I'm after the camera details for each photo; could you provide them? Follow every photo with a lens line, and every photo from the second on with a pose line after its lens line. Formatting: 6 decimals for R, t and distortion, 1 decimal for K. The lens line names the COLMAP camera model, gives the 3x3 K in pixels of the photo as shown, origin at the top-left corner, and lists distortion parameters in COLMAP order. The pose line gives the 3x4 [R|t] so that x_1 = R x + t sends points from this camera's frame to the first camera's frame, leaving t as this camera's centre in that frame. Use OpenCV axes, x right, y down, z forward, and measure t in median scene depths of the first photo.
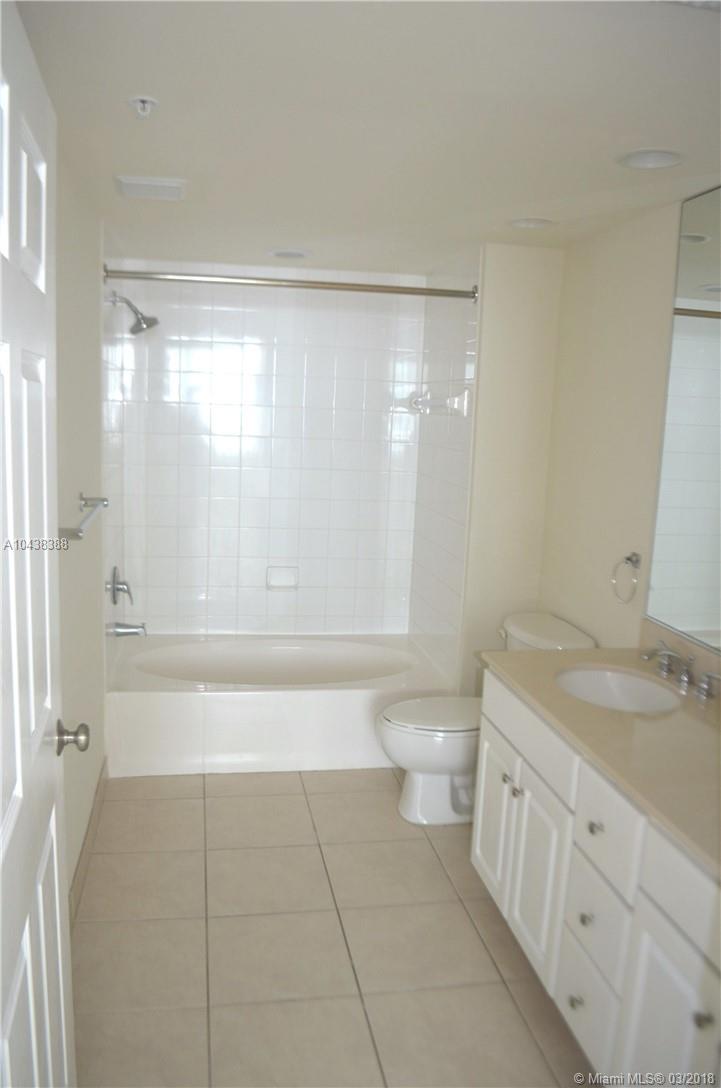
lens RADIAL K [[858.3, 0, 359.0], [0, 858.3, 544.6], [0, 0, 1]] dist [0.001555, 0.001110]
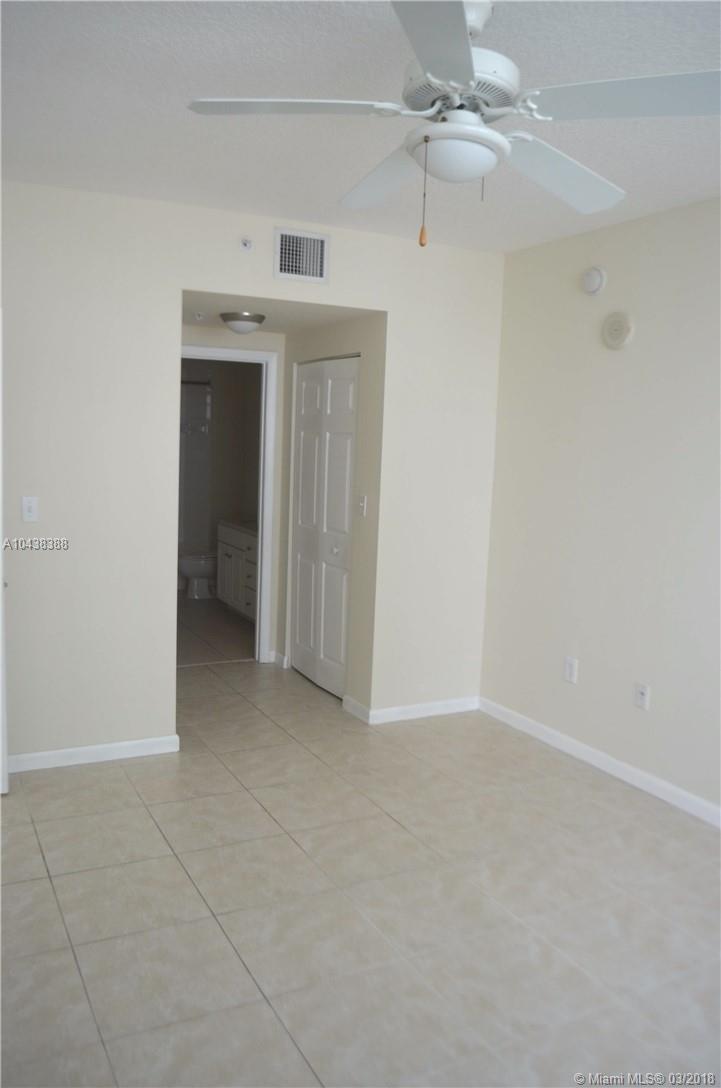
lens RADIAL K [[858.3, 0, 359.5], [0, 858.3, 544.3], [0, 0, 1]] dist [0.001555, 0.001110]
pose [[0.954709, -0.040522, 0.294768, -0.200800], [0.046533, 0.998827, -0.013405, 0.222538], [-0.293879, 0.026514, 0.955475, -1.498457]]
